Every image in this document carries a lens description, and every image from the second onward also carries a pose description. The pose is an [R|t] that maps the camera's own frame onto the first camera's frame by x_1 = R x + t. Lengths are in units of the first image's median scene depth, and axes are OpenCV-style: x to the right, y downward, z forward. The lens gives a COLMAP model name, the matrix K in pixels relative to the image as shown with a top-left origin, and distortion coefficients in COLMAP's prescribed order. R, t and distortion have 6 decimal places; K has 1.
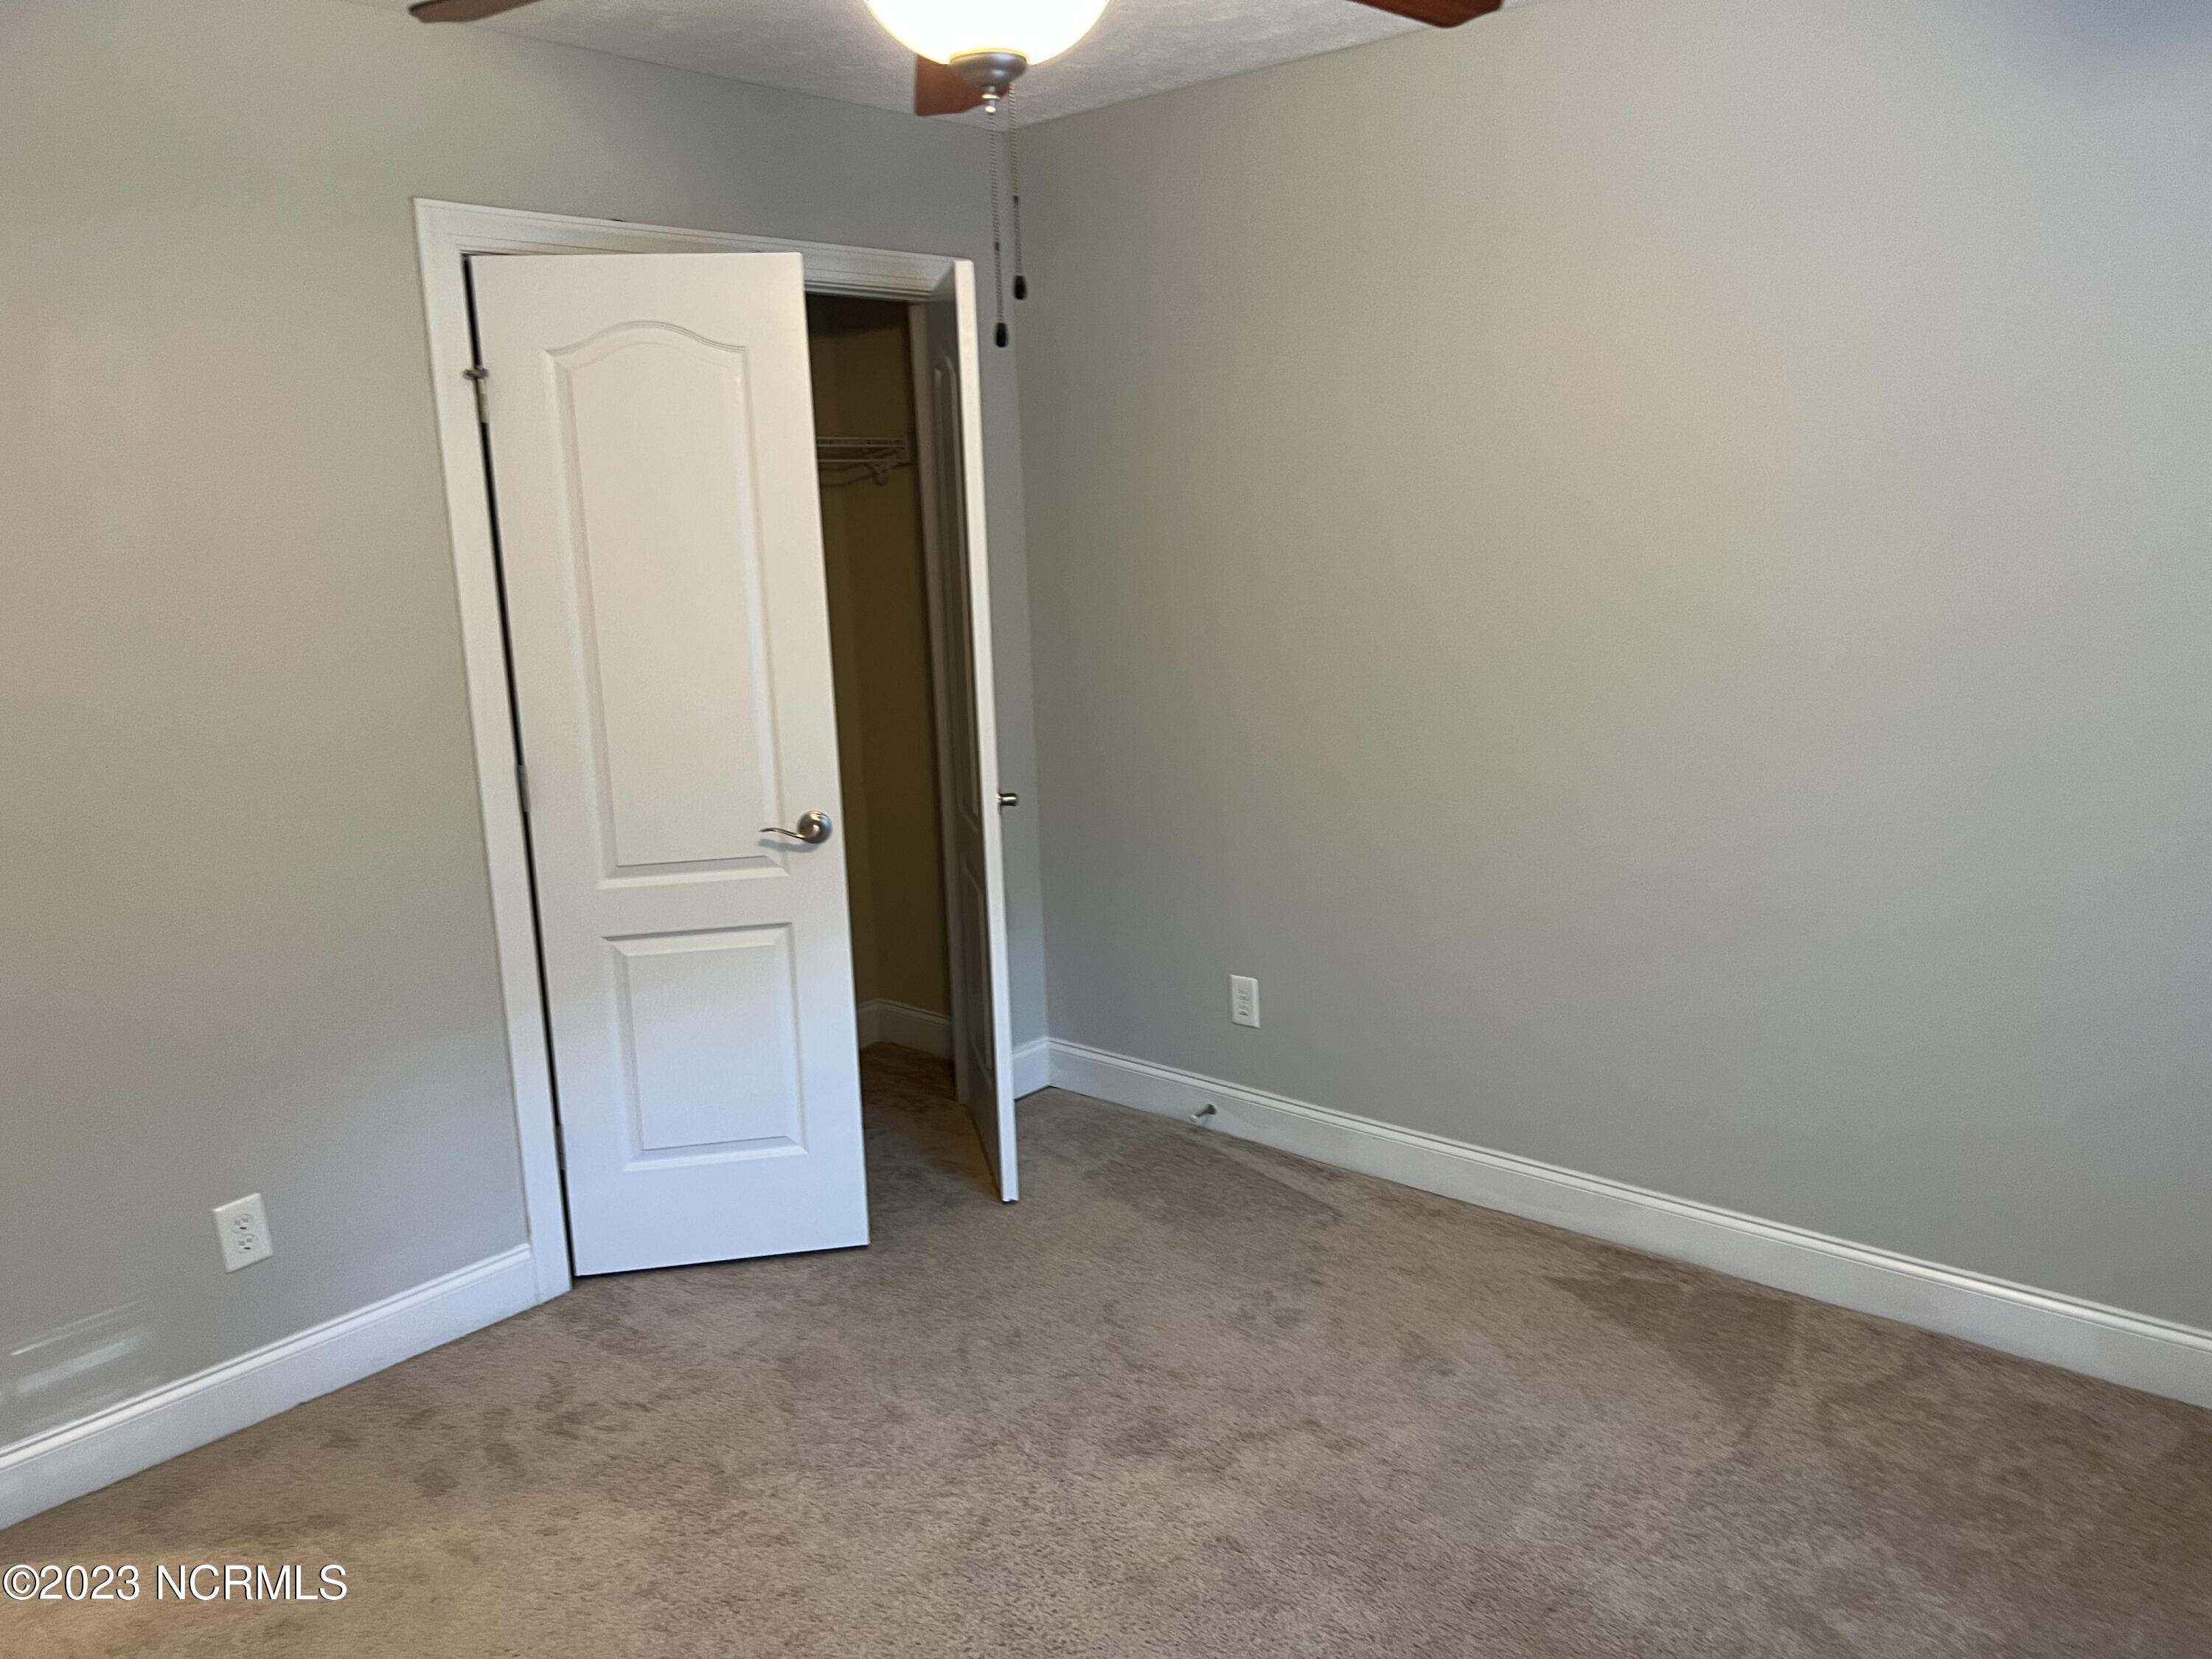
lens RADIAL K [[1665.0, 0, 1096.9], [0, 1665.0, 821.9], [0, 0, 1]] dist [0.052685, -0.057396]
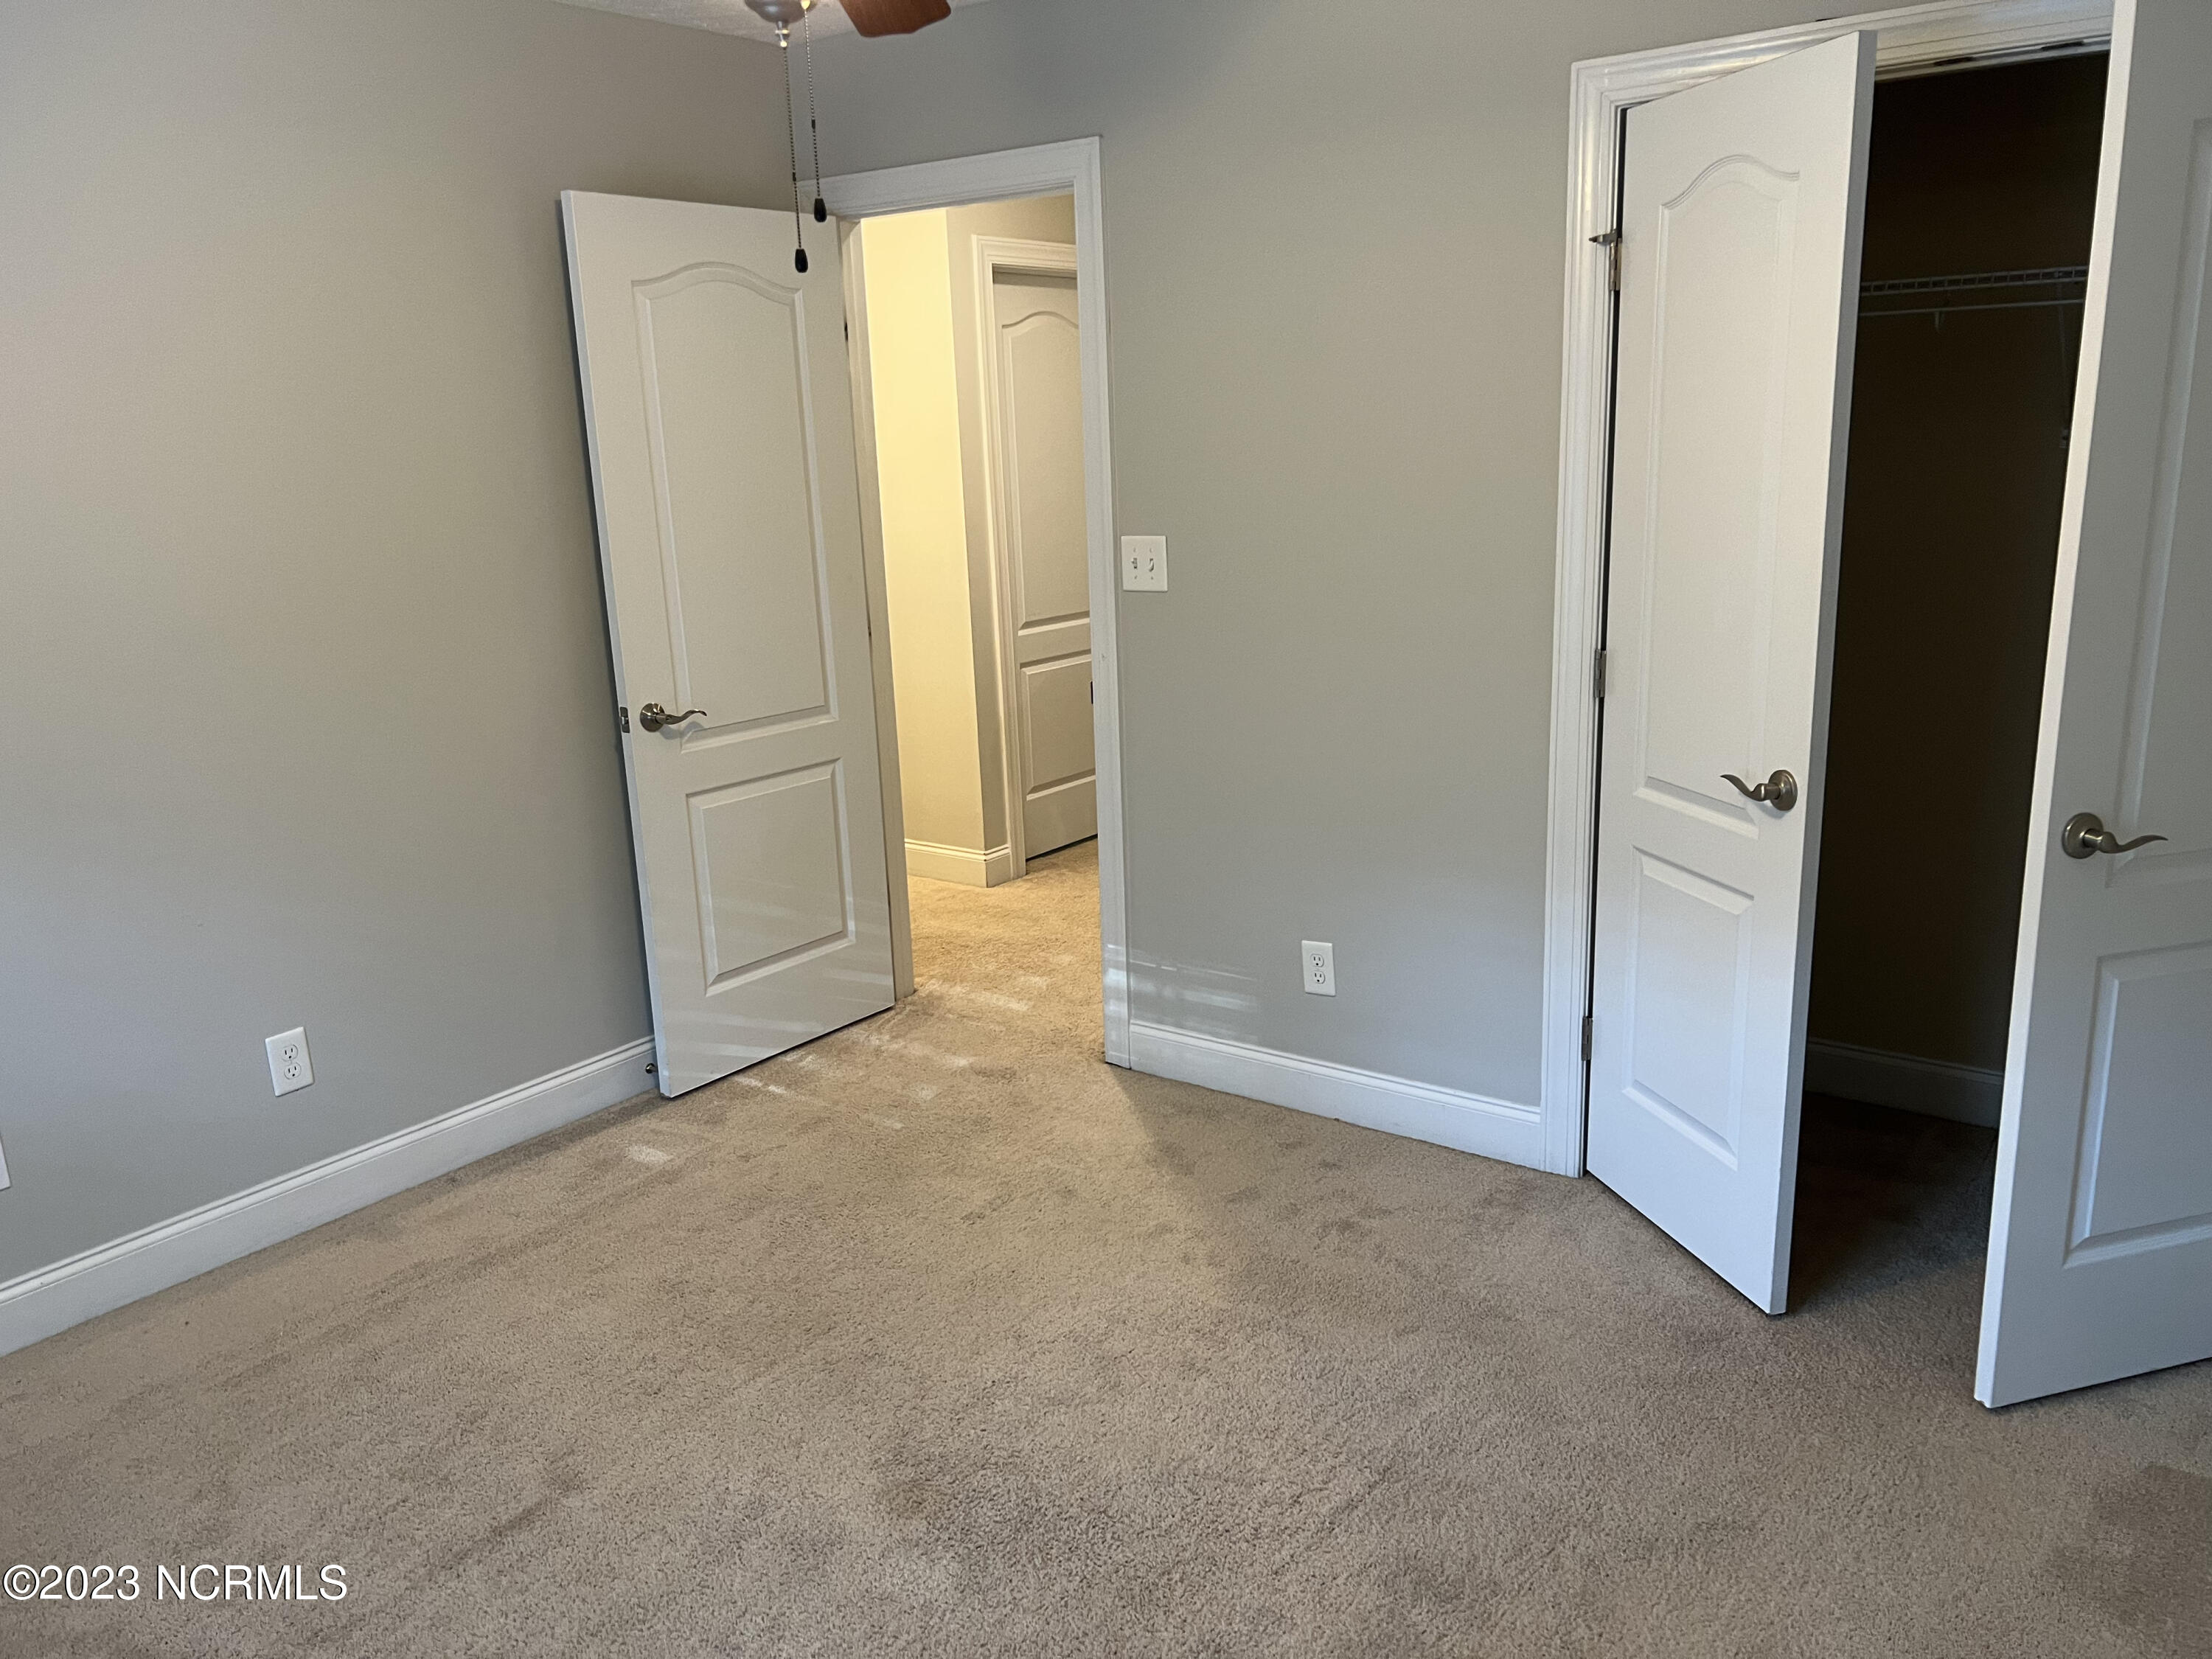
lens RADIAL K [[1665.0, 0, 1104.1], [0, 1665.0, 845.6], [0, 0, 1]] dist [0.052685, -0.057396]
pose [[0.073344, 0.274555, -0.958770, 0.615620], [-0.152397, 0.953154, 0.261289, -0.138500], [0.985594, 0.126950, 0.111749, 0.633578]]
